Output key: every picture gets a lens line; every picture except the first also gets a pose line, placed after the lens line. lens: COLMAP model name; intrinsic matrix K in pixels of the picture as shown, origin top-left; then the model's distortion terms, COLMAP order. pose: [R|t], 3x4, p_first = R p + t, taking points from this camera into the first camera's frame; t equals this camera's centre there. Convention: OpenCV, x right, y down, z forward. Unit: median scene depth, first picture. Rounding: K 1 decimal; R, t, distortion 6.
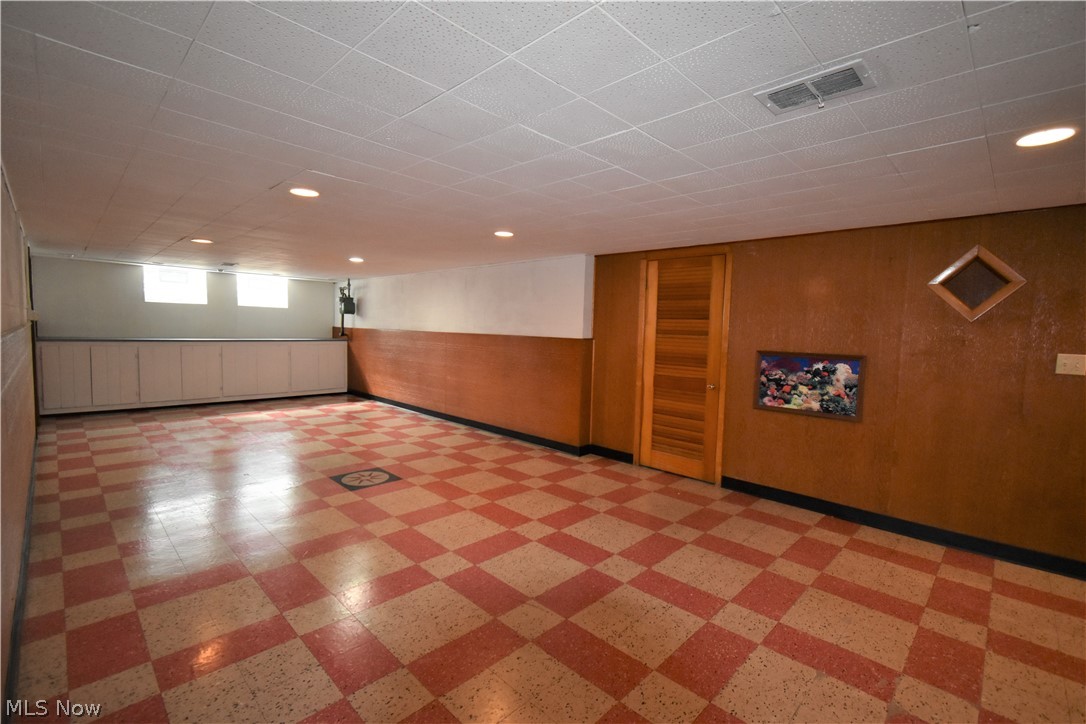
lens RADIAL K [[479.5, 0, 545.1], [0, 479.5, 360.8], [0, 0, 1]] dist [0.010481, -0.005174]
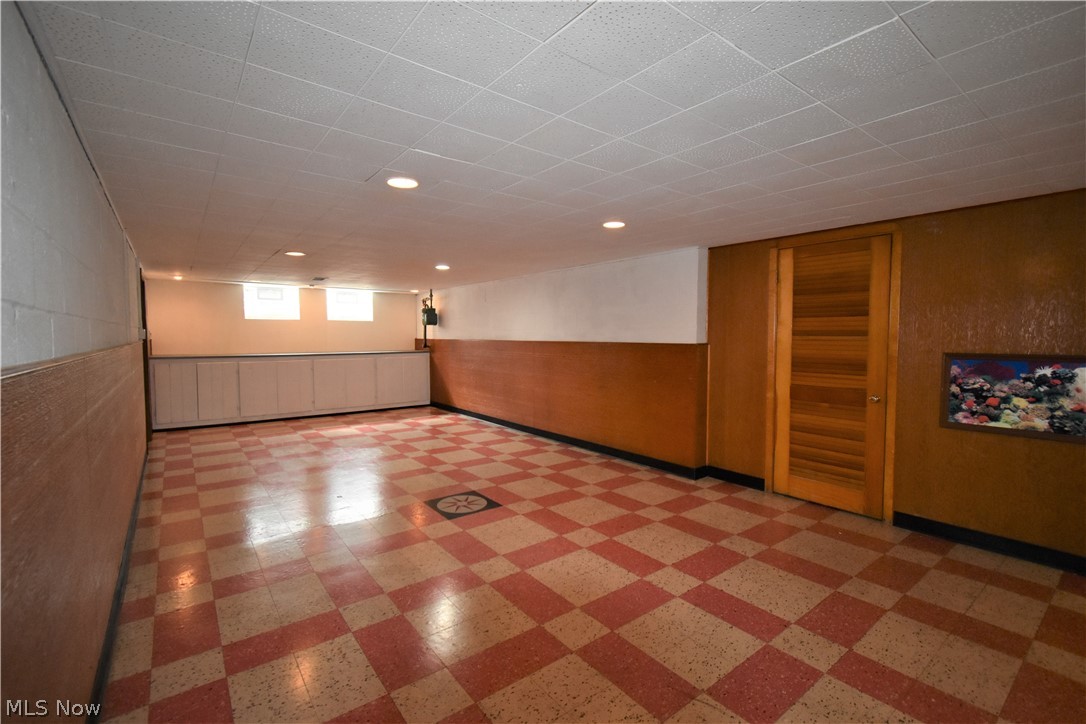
lens RADIAL K [[479.5, 0, 545.1], [0, 479.5, 360.8], [0, 0, 1]] dist [0.010481, -0.005174]
pose [[0.990049, -0.019775, -0.139328, -0.077498], [0.017375, 0.999679, -0.018424, -0.004340], [0.139648, 0.015820, 0.990075, 0.108544]]
